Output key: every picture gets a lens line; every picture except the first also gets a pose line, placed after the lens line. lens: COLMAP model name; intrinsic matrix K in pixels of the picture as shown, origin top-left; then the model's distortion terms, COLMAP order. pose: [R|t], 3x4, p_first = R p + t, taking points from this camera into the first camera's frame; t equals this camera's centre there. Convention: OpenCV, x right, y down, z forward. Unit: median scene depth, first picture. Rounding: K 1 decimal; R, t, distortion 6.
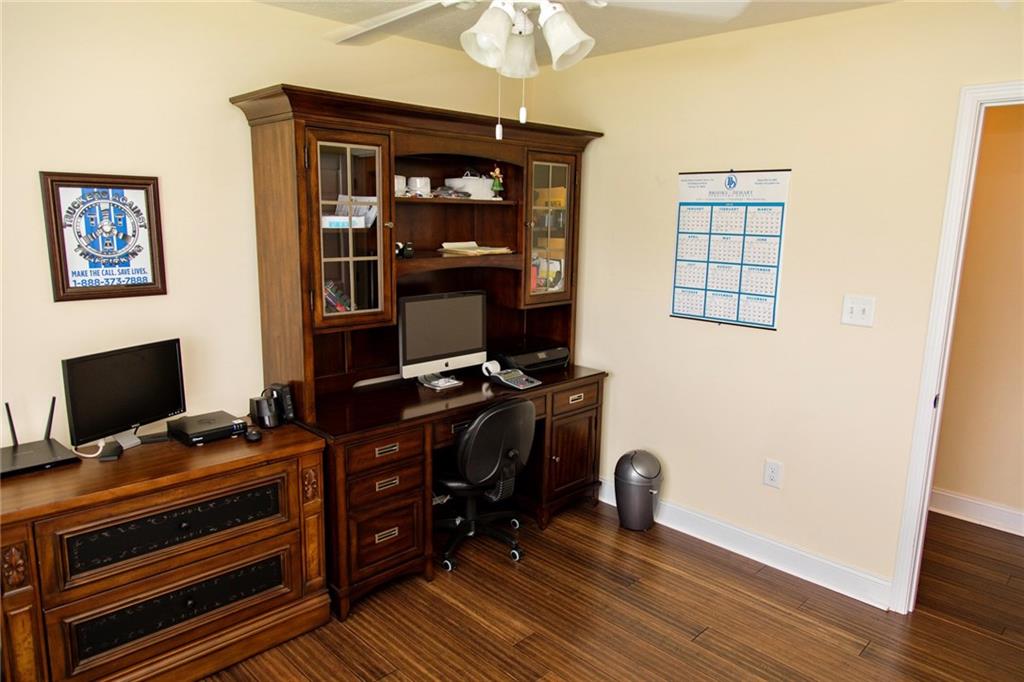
lens RADIAL K [[675.5, 0, 515.7], [0, 675.5, 342.9], [0, 0, 1]] dist [0.012575, -0.001123]
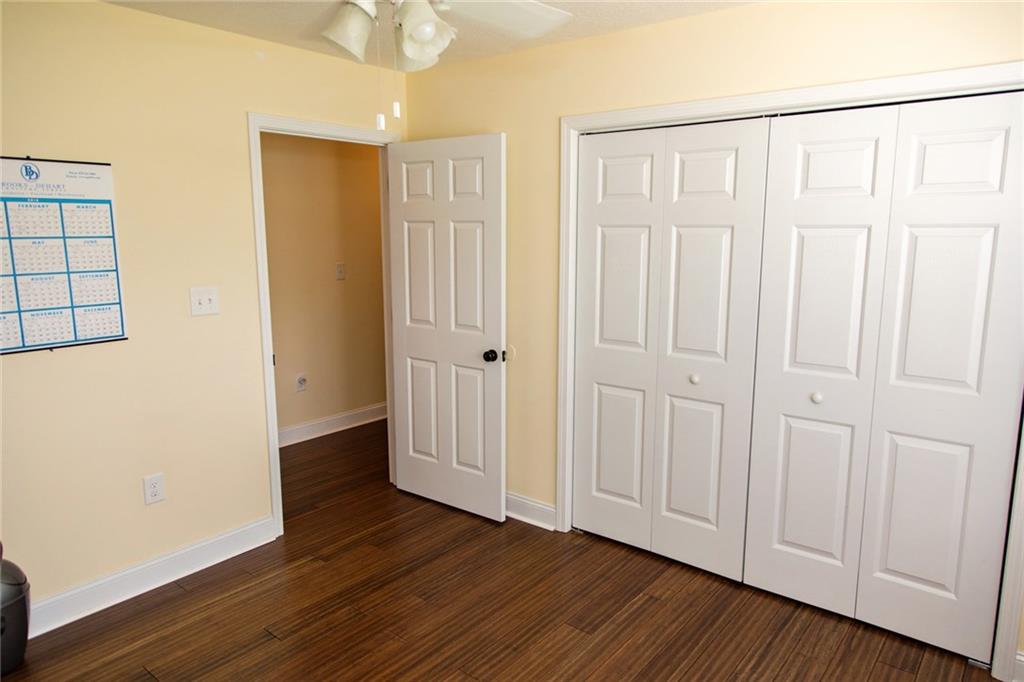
lens RADIAL K [[675.5, 0, 509.2], [0, 675.5, 341.1], [0, 0, 1]] dist [0.012575, -0.001123]
pose [[-0.103825, -0.186368, 0.976979, -1.138013], [0.188200, 0.960860, 0.203293, -0.210501], [-0.976627, 0.204974, -0.064687, 1.106525]]
